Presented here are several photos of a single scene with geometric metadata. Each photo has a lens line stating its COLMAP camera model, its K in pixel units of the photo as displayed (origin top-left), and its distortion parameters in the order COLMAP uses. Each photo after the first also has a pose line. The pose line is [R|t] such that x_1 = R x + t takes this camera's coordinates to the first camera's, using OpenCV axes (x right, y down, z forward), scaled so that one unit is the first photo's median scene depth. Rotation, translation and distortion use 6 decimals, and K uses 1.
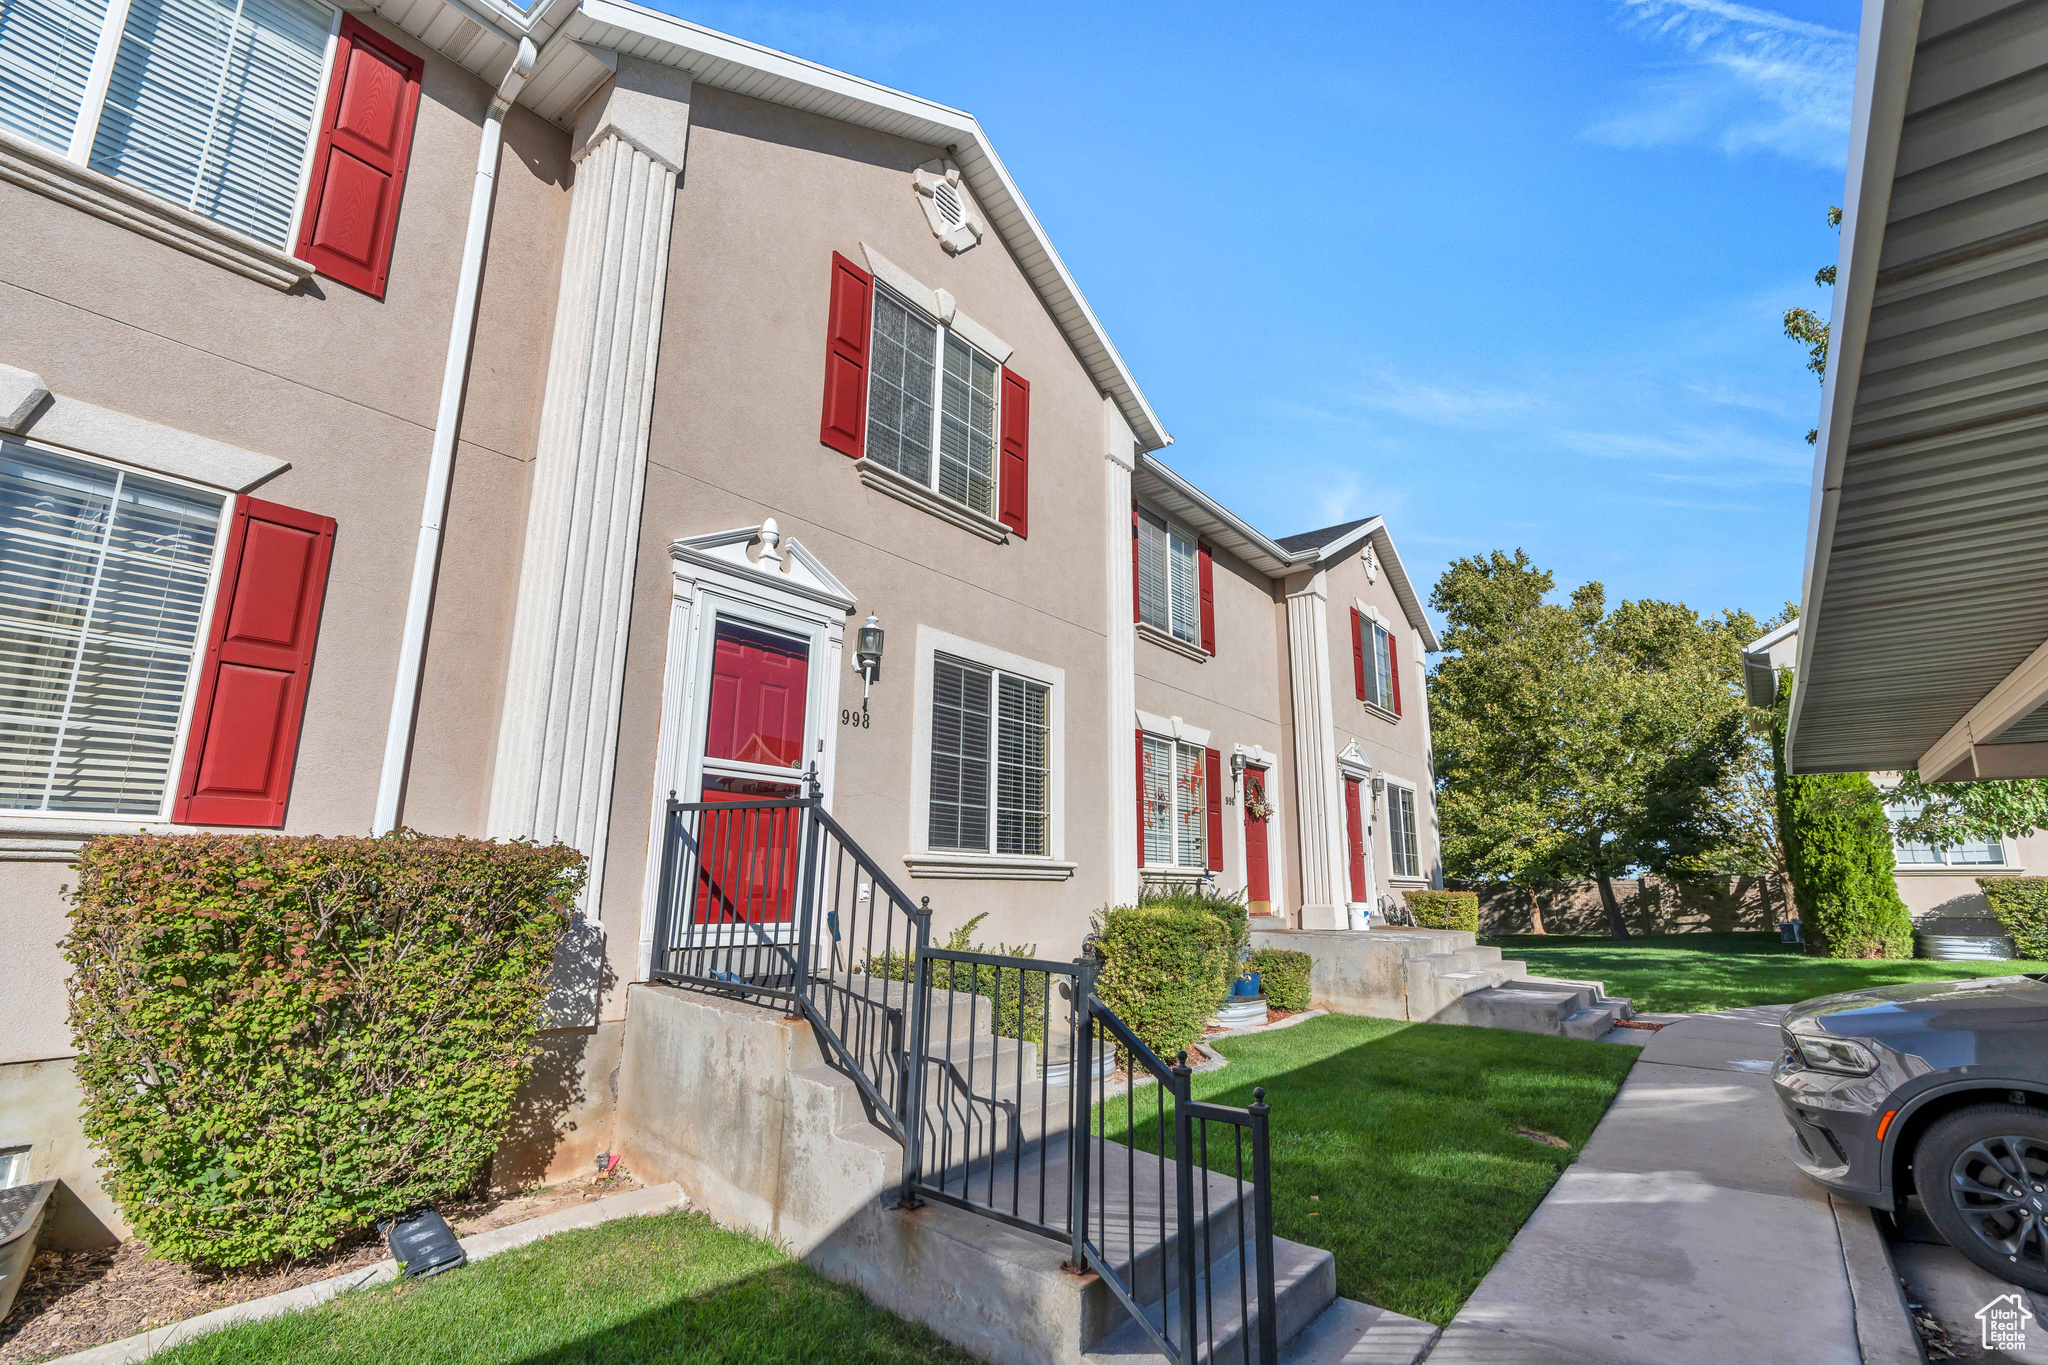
lens RADIAL K [[922.8, 0, 1029.4], [0, 922.8, 687.1], [0, 0, 1]] dist [-0.009546, 0.000861]
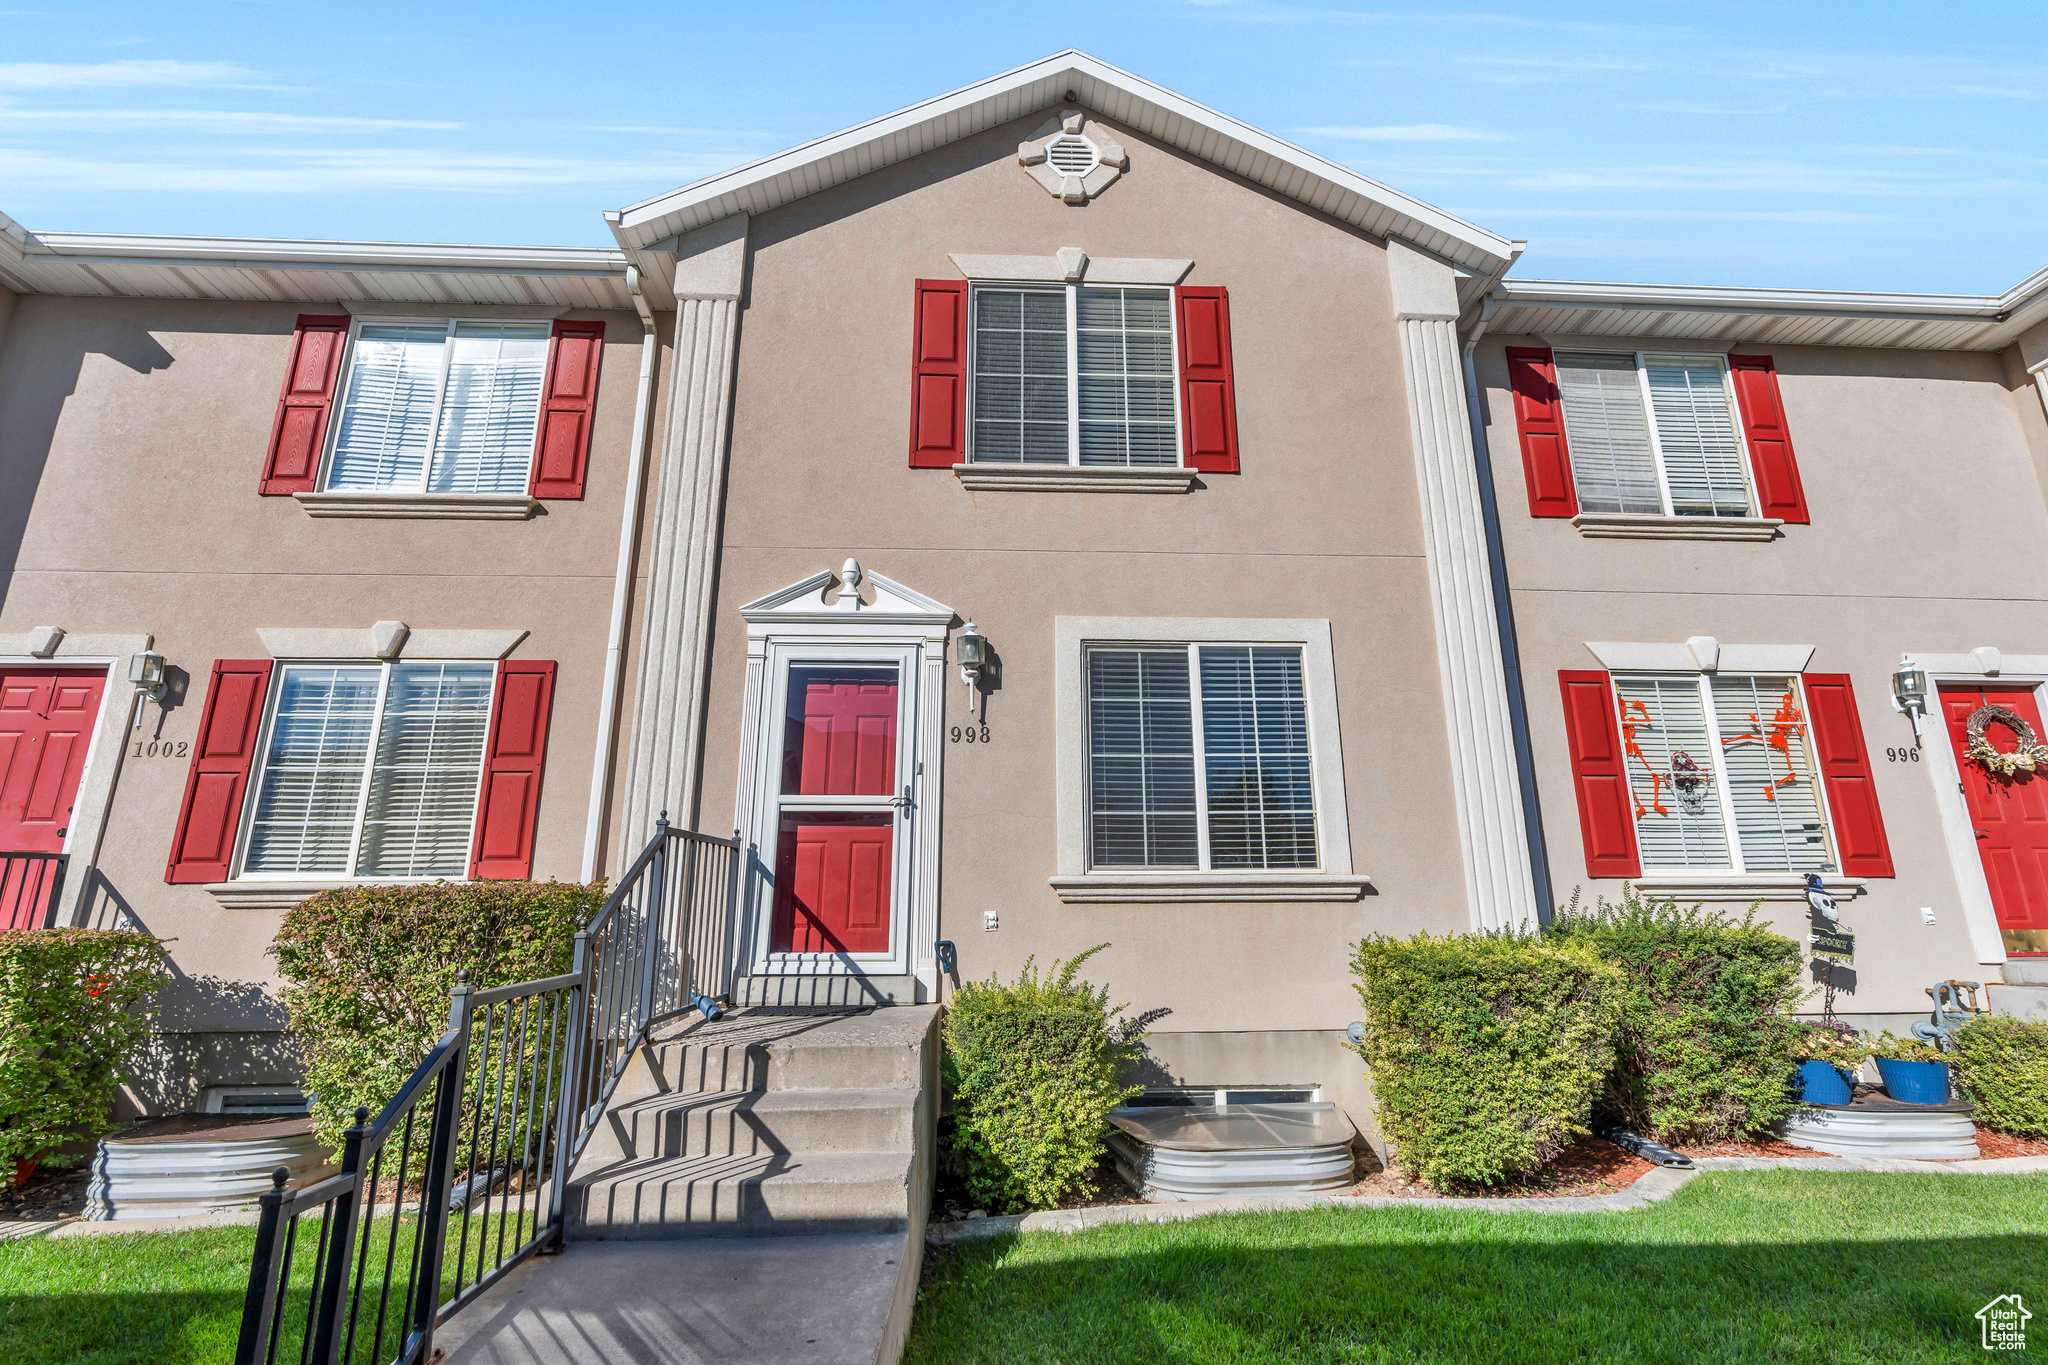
lens RADIAL K [[922.8, 0, 1027.8], [0, 922.8, 684.4], [0, 0, 1]] dist [-0.009546, 0.000861]
pose [[0.659750, -0.200828, -0.724154, 0.479925], [0.170979, 0.978471, -0.115585, 0.091529], [0.731776, -0.047558, 0.679883, 0.361144]]
